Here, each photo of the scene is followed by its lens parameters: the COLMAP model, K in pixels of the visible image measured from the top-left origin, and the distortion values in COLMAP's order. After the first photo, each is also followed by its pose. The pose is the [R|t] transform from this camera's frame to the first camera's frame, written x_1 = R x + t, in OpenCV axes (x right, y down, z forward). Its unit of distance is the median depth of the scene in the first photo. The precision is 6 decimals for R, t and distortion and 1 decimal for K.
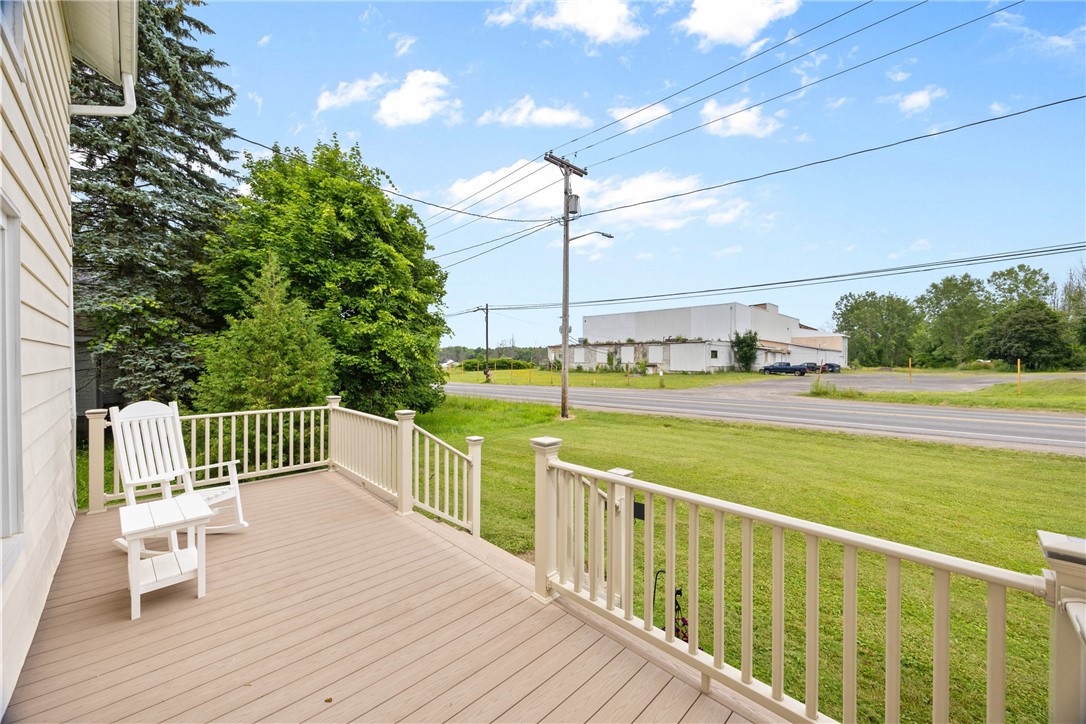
lens RADIAL K [[416.9, 0, 543.0], [0, 416.9, 362.0], [0, 0, 1]] dist [-0.002398, -0.000308]
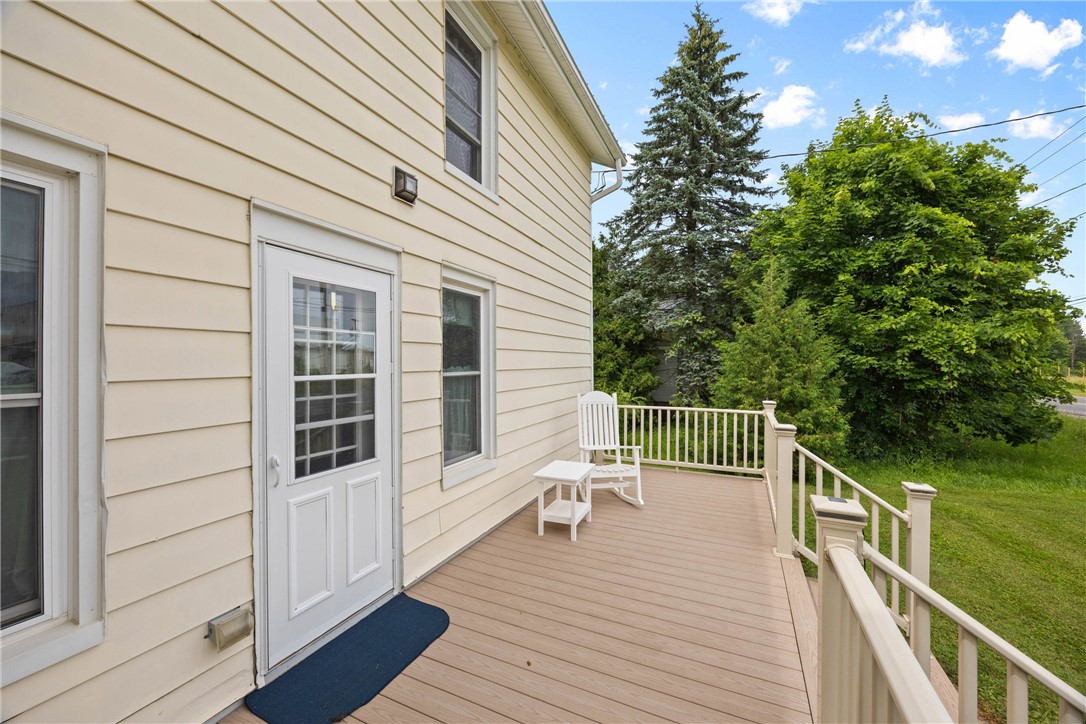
lens RADIAL K [[416.9, 0, 543.0], [0, 416.9, 362.0], [0, 0, 1]] dist [-0.002398, -0.000308]
pose [[0.346848, -0.002124, -0.937919, 0.087779], [-0.005072, 0.999979, -0.004140, 0.000863], [0.937908, 0.006193, 0.346830, 0.101875]]
